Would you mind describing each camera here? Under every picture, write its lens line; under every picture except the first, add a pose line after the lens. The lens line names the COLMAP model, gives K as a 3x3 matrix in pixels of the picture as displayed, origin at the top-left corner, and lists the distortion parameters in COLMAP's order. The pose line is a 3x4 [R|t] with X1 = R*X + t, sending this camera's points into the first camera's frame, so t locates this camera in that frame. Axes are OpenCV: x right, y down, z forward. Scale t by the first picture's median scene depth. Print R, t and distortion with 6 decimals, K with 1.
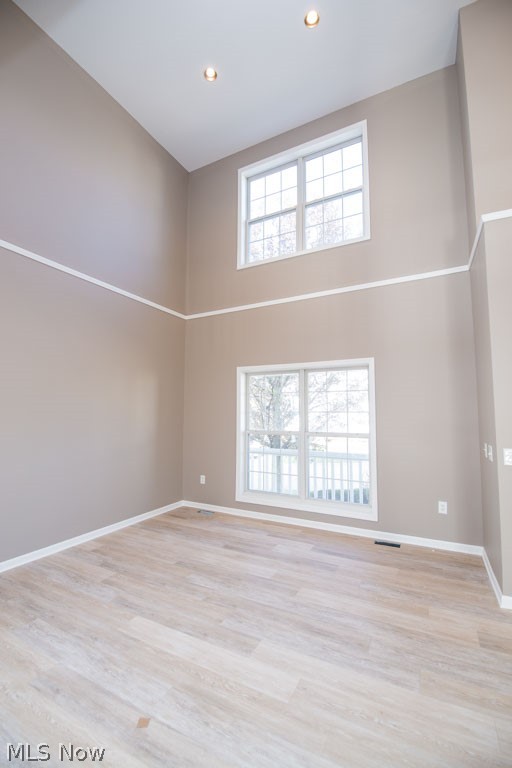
lens RADIAL K [[336.3, 0, 252.9], [0, 336.3, 390.2], [0, 0, 1]] dist [-0.000922, -0.007670]
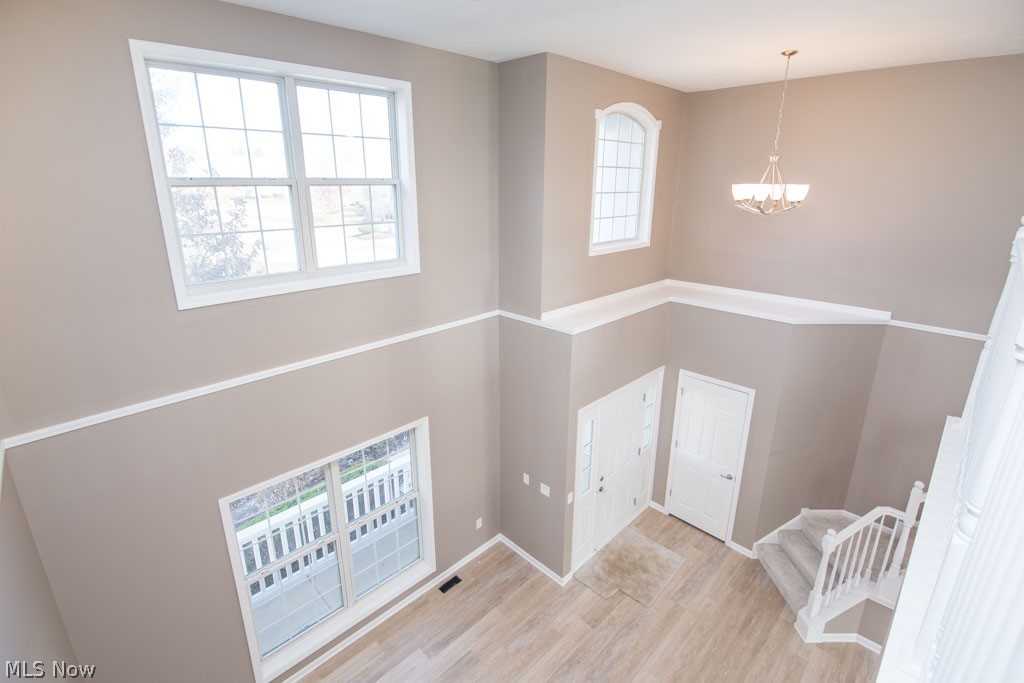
lens RADIAL K [[485.4, 0, 508.5], [0, 485.4, 322.4], [0, 0, 1]] dist [0.000815, 0.000015]
pose [[0.288966, -0.276262, 0.916612, -0.813220], [-0.080288, 0.947091, 0.310760, -0.918575], [-0.953967, -0.163392, 0.251497, 0.689915]]
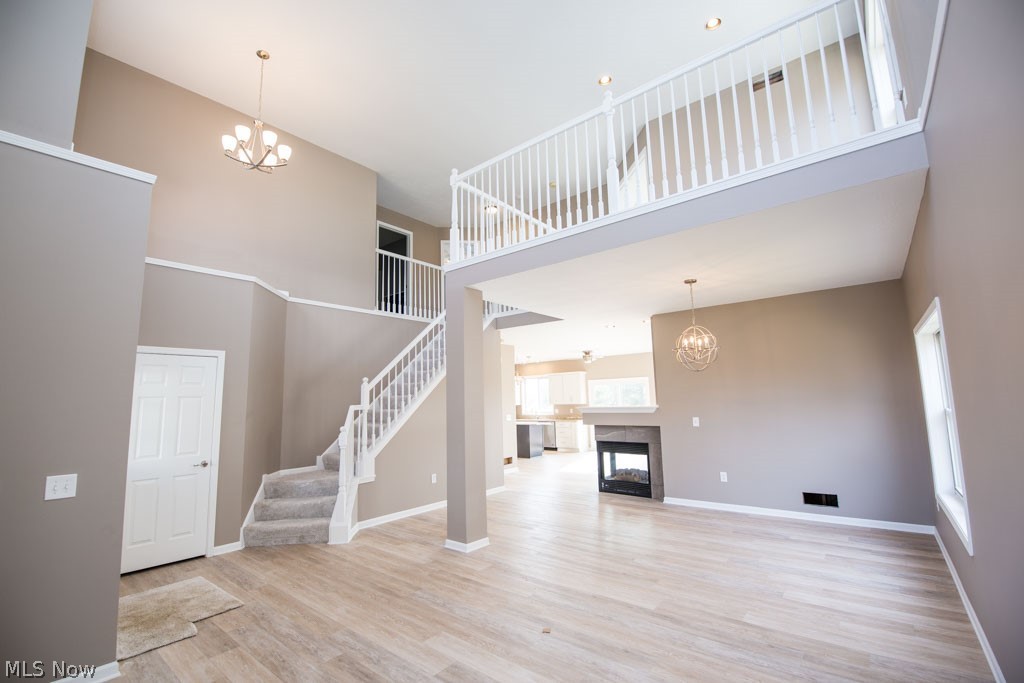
lens RADIAL K [[440.7, 0, 508.1], [0, 440.7, 337.9], [0, 0, 1]] dist [-0.000653, -0.000261]
pose [[-0.979472, 0.052545, 0.194611, -0.299068], [0.009964, 0.976869, -0.213607, 0.086766], [-0.201334, -0.207283, -0.957339, 1.542191]]
